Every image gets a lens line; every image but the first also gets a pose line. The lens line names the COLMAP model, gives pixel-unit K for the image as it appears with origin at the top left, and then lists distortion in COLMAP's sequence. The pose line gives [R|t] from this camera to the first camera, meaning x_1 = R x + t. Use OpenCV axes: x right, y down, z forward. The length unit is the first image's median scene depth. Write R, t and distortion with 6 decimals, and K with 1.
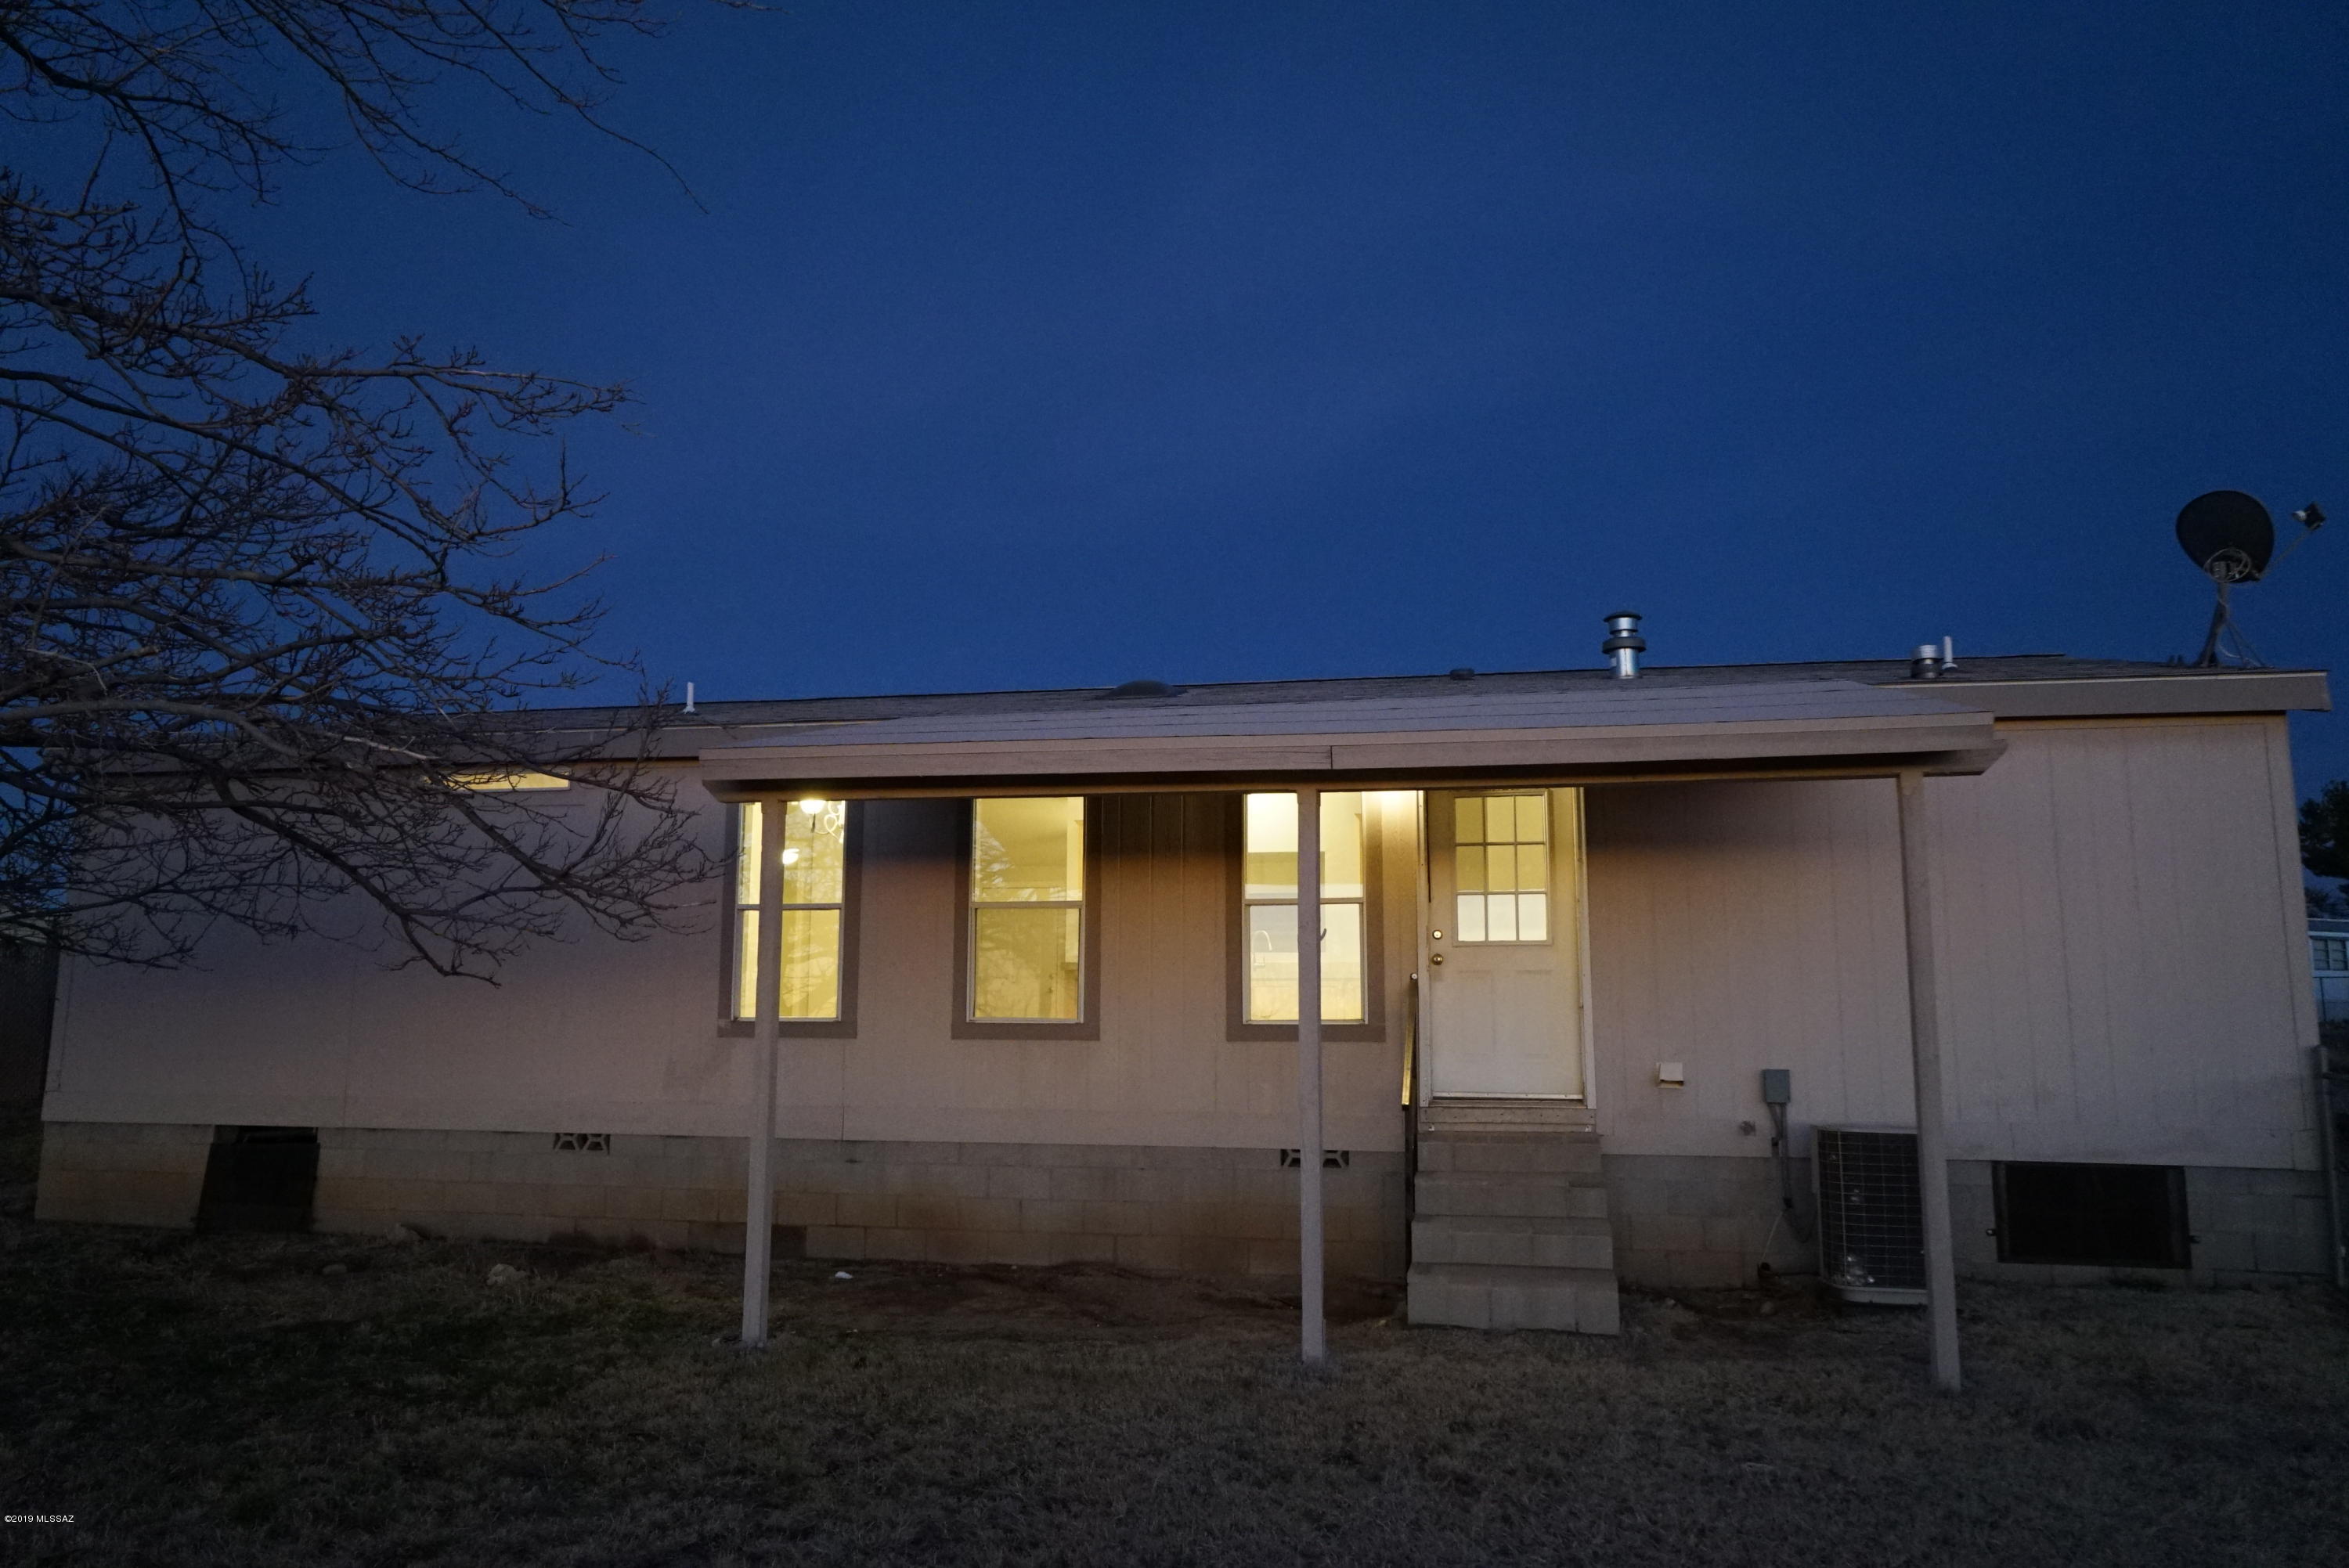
lens RADIAL K [[1532.0, 0, 1174.5], [0, 1532.0, 784.0], [0, 0, 1]] dist [-0.001966, 0.000410]
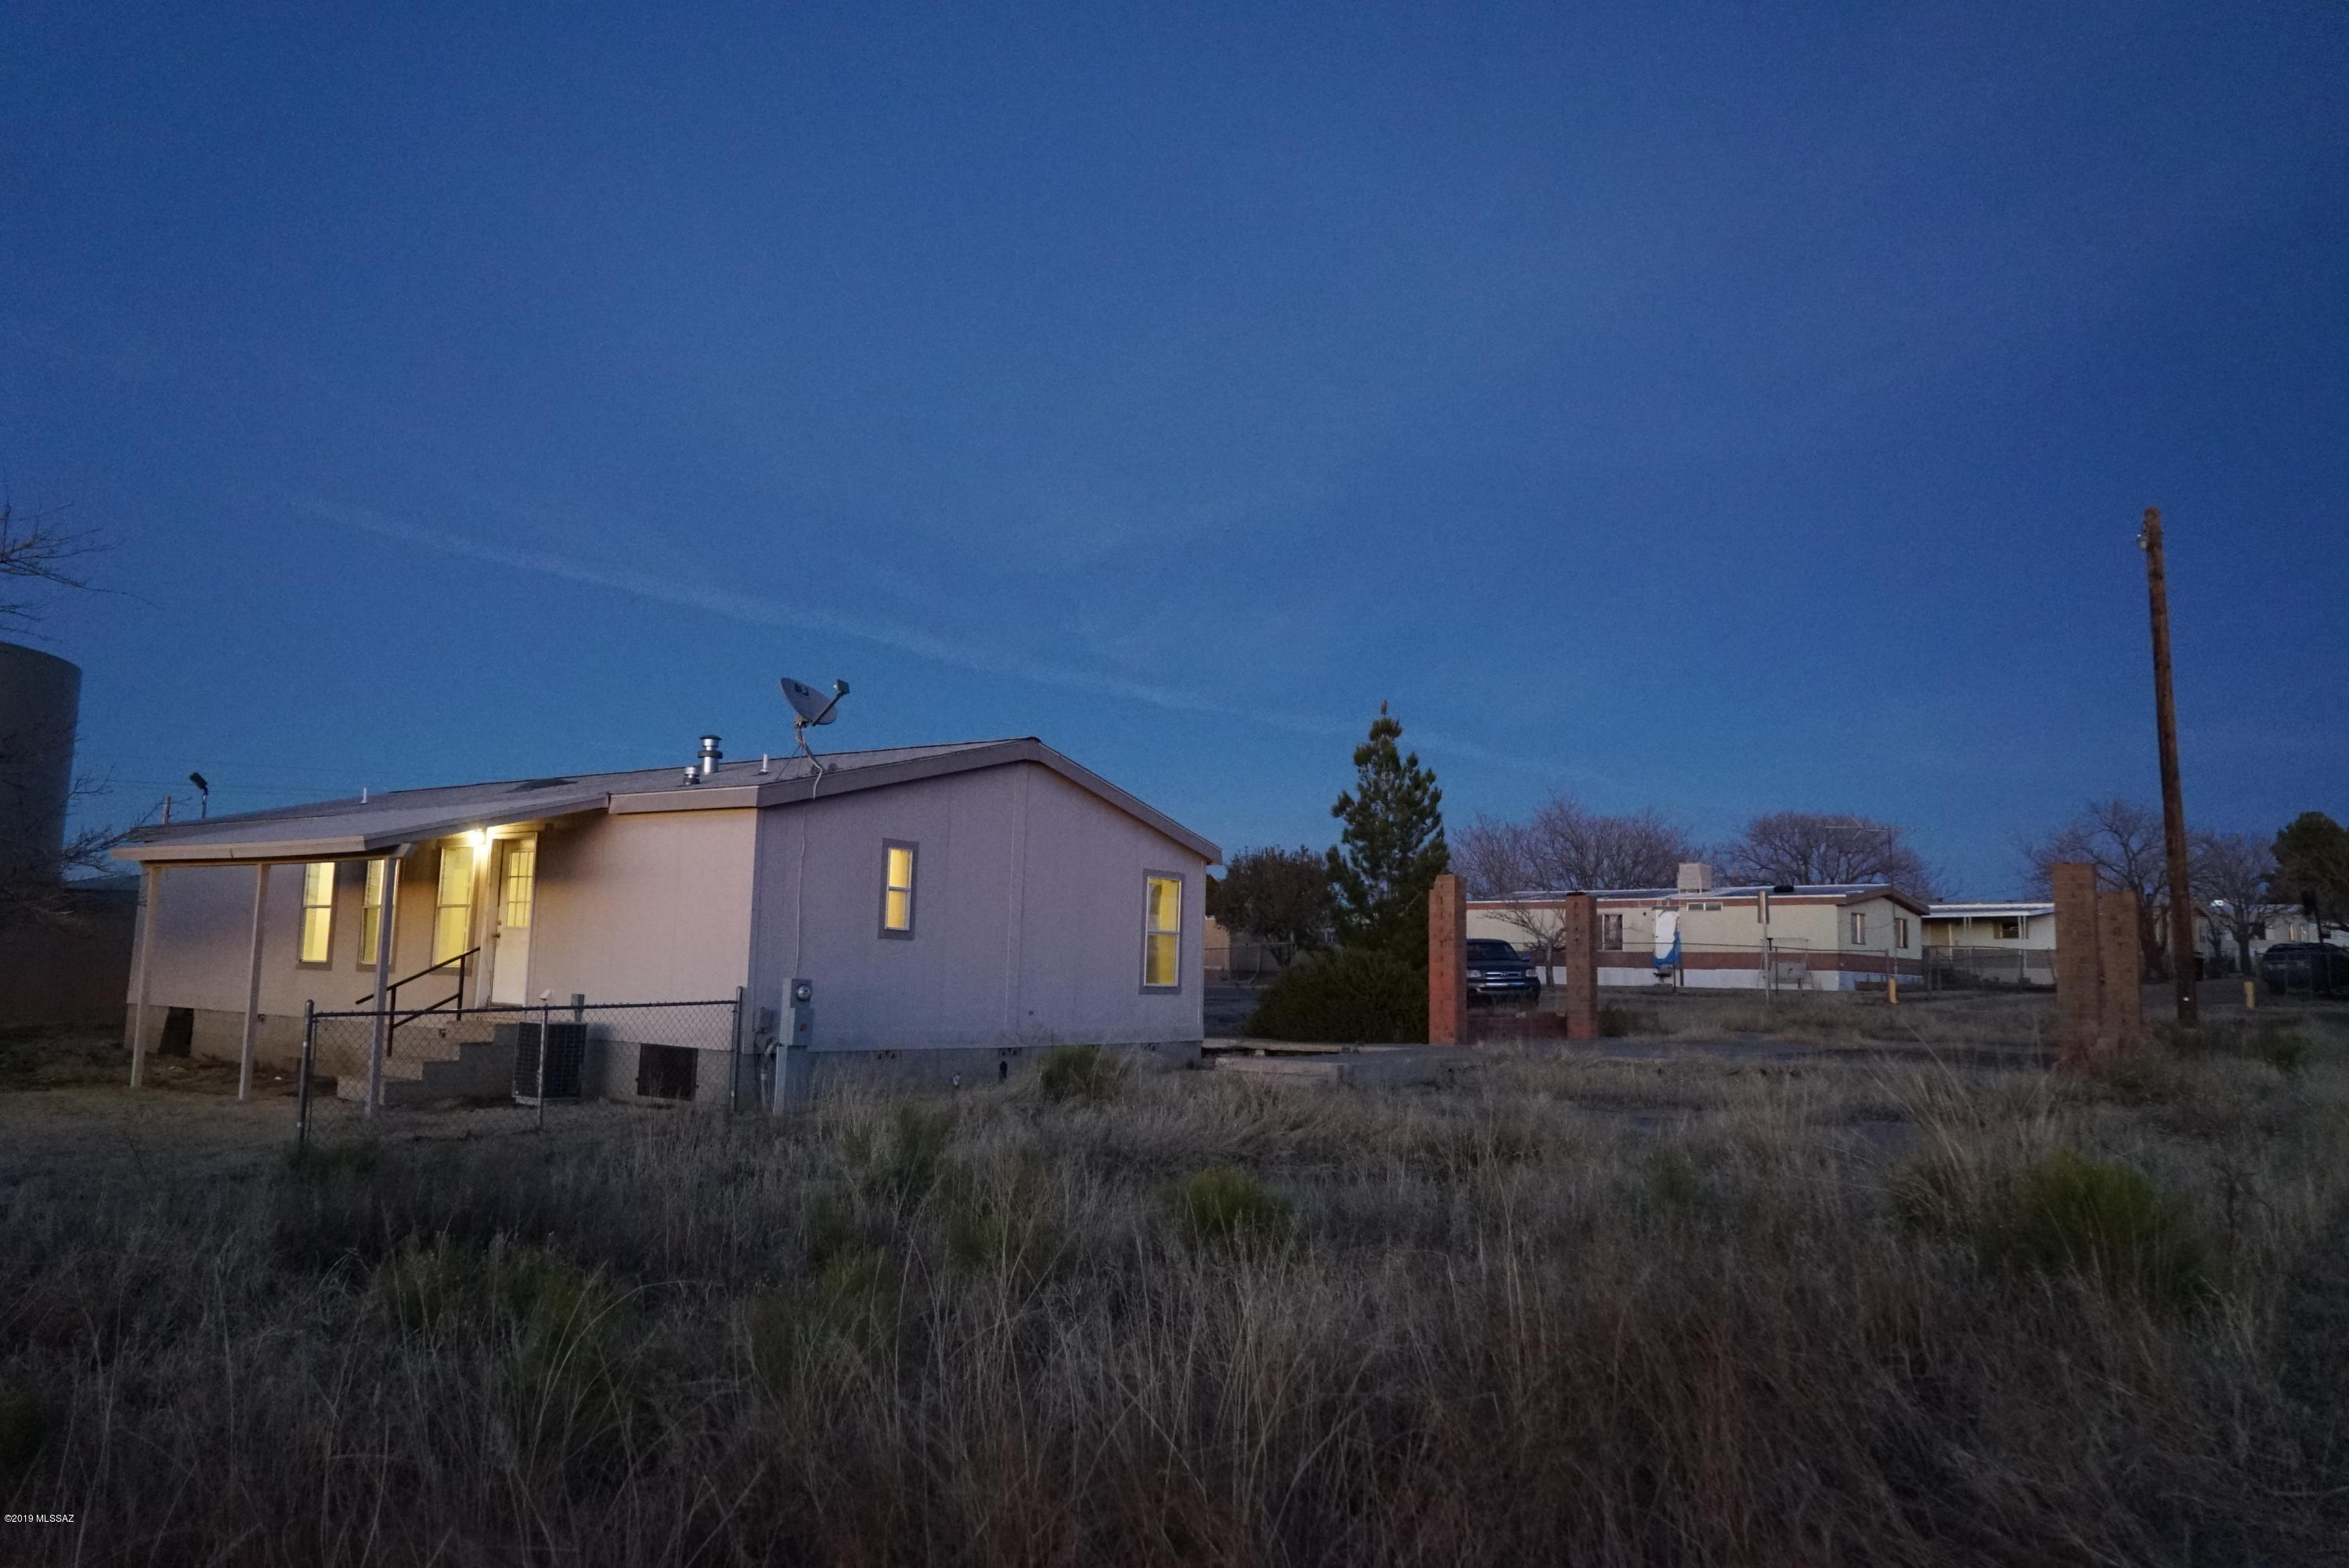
lens RADIAL K [[1620.2, 0, 1174.5], [0, 1620.2, 784.0], [0, 0, 1]] dist [0.034694, 0.003147]
pose [[0.898861, -0.028296, -0.437319, 1.765951], [0.038694, 0.999140, 0.014884, -0.073412], [0.436522, -0.030300, 0.899183, -0.469280]]
